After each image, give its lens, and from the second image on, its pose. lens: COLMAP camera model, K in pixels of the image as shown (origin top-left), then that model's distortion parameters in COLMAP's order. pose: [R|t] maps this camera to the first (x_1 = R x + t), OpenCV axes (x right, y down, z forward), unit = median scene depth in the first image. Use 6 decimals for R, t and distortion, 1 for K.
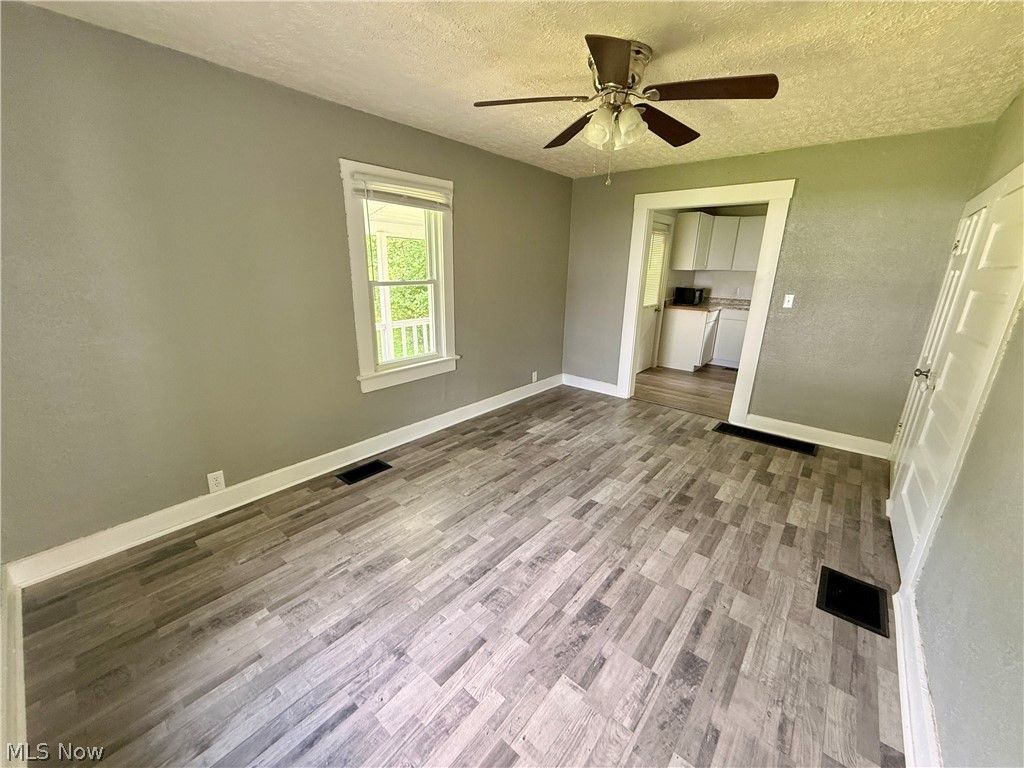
lens RADIAL K [[406.8, 0, 510.3], [0, 406.8, 380.4], [0, 0, 1]] dist [-0.000073, -0.000068]
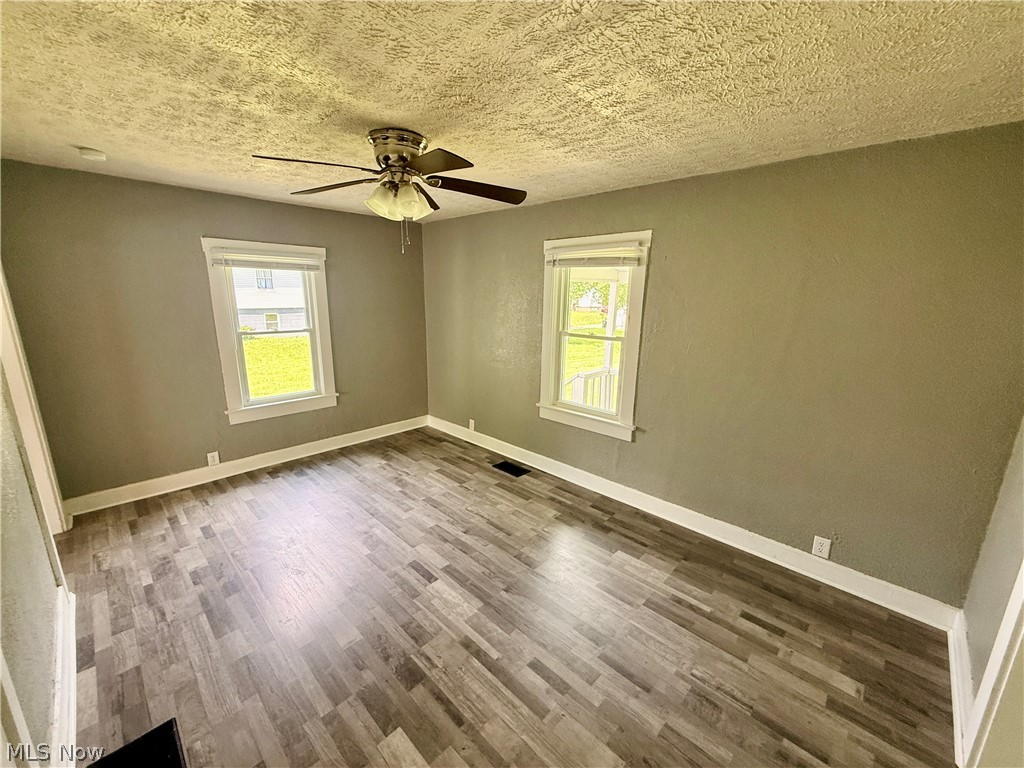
lens RADIAL K [[411.4, 0, 518.8], [0, 411.4, 385.5], [0, 0, 1]] dist [-0.000446, -0.000150]
pose [[-0.061026, 0.202516, -0.977376, 0.992842], [-0.294715, 0.931887, 0.211492, -0.354282], [0.953635, 0.300954, 0.002816, 1.036746]]
